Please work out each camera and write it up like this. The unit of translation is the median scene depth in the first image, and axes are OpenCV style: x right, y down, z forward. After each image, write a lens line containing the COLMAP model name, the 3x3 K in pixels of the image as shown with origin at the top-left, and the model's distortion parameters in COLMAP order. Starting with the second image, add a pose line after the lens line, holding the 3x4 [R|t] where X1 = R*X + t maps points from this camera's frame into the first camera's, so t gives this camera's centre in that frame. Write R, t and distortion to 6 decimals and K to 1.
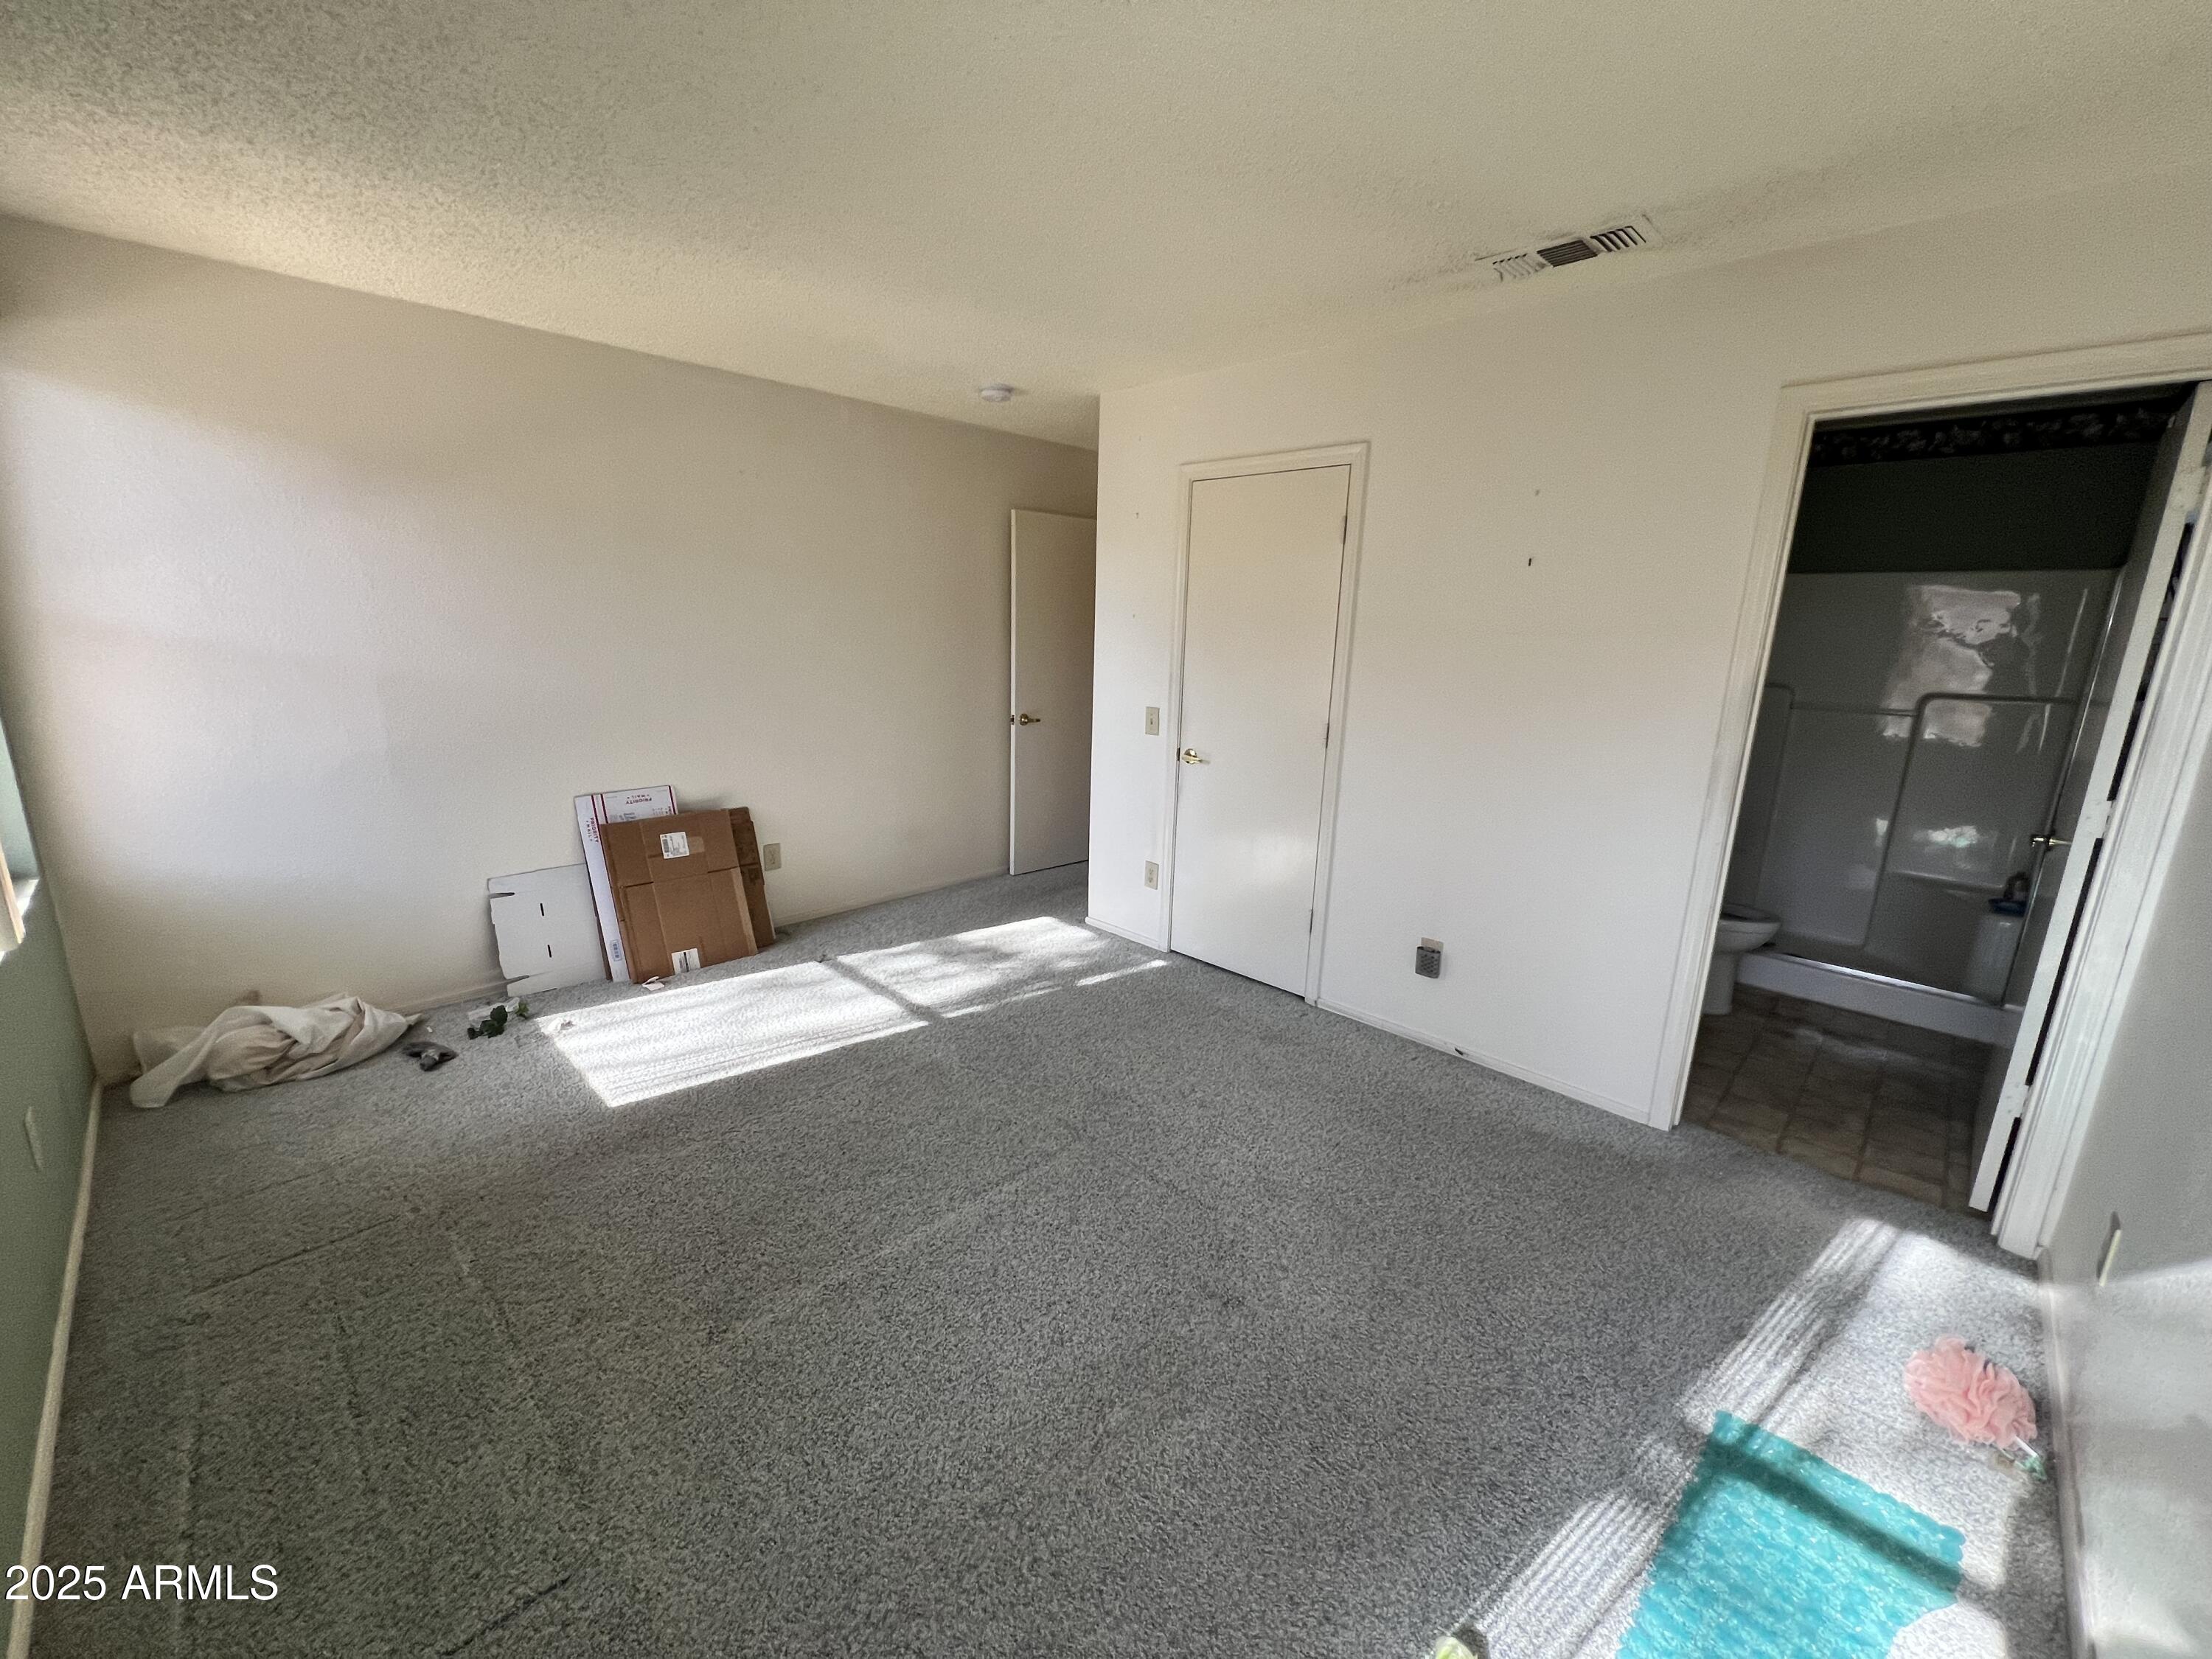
lens RADIAL K [[879.9, 0, 1106.0], [0, 879.9, 829.5], [0, 0, 1]] dist [0.002642, 0.001075]
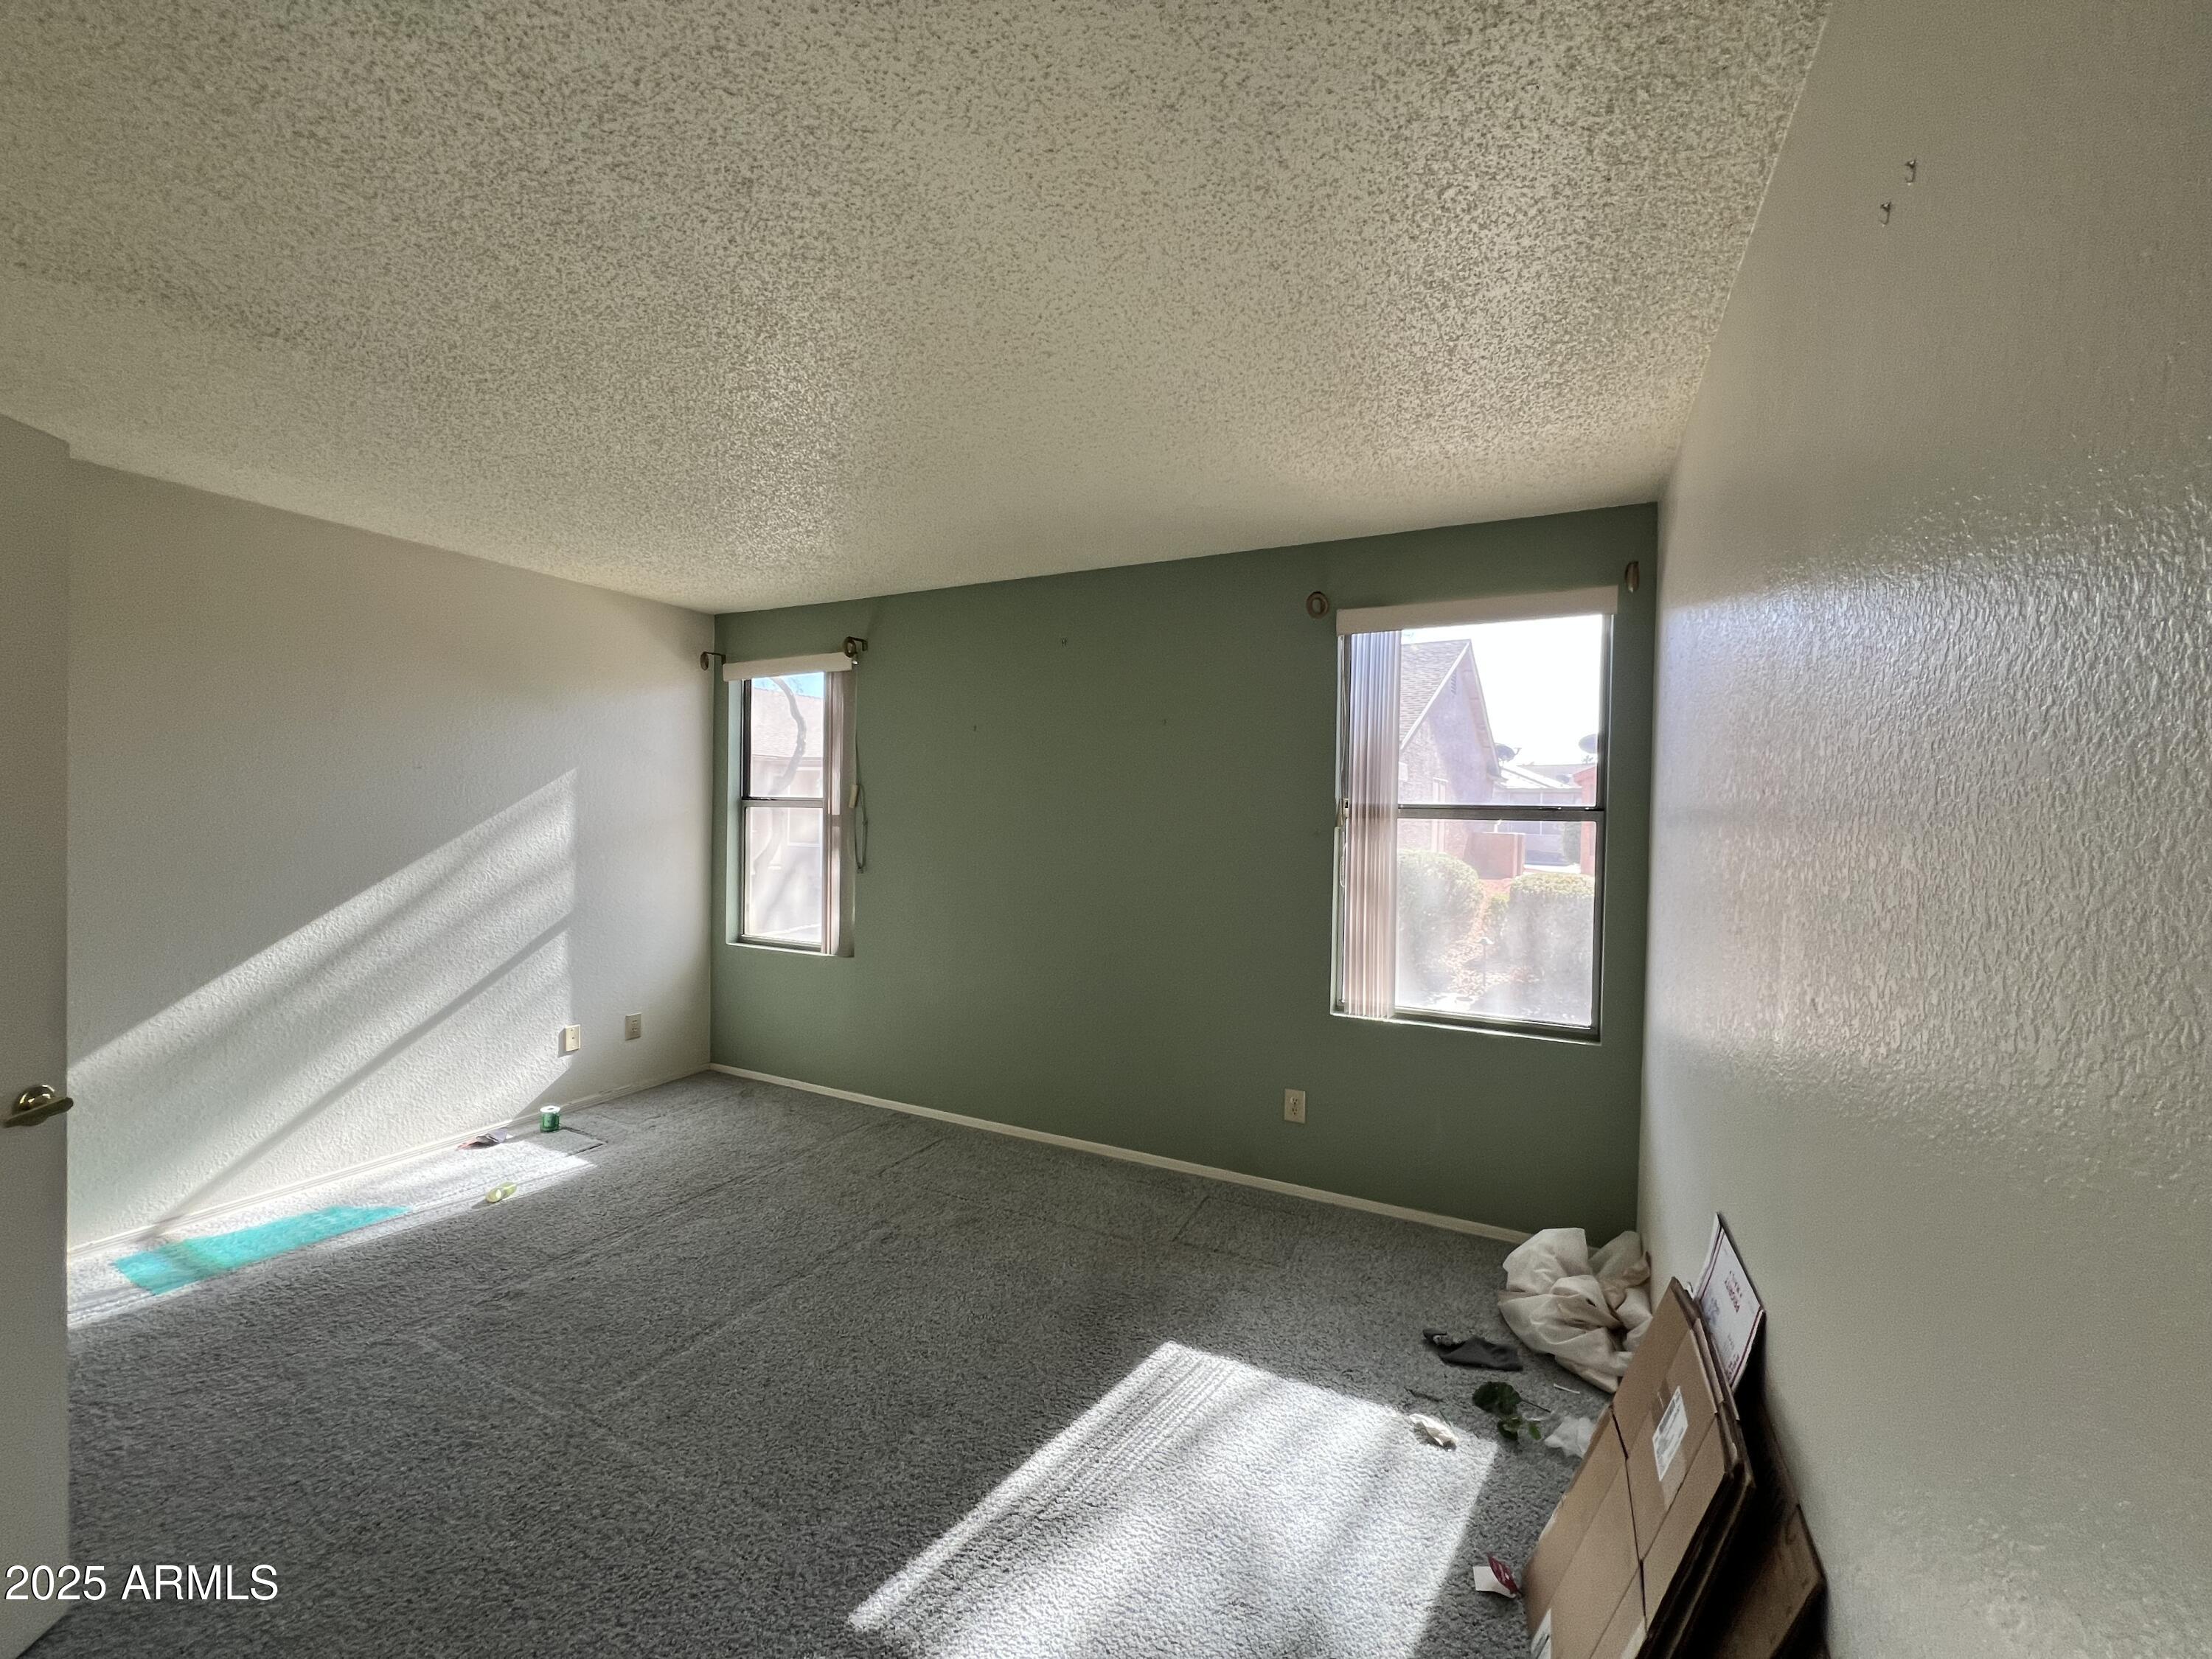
lens RADIAL K [[879.9, 0, 1106.0], [0, 879.9, 829.5], [0, 0, 1]] dist [0.002642, 0.001075]
pose [[-0.951875, -0.036664, -0.304285, -0.188172], [-0.110002, 0.967538, 0.227530, -0.342574], [0.286065, 0.250052, -0.925009, 1.492006]]
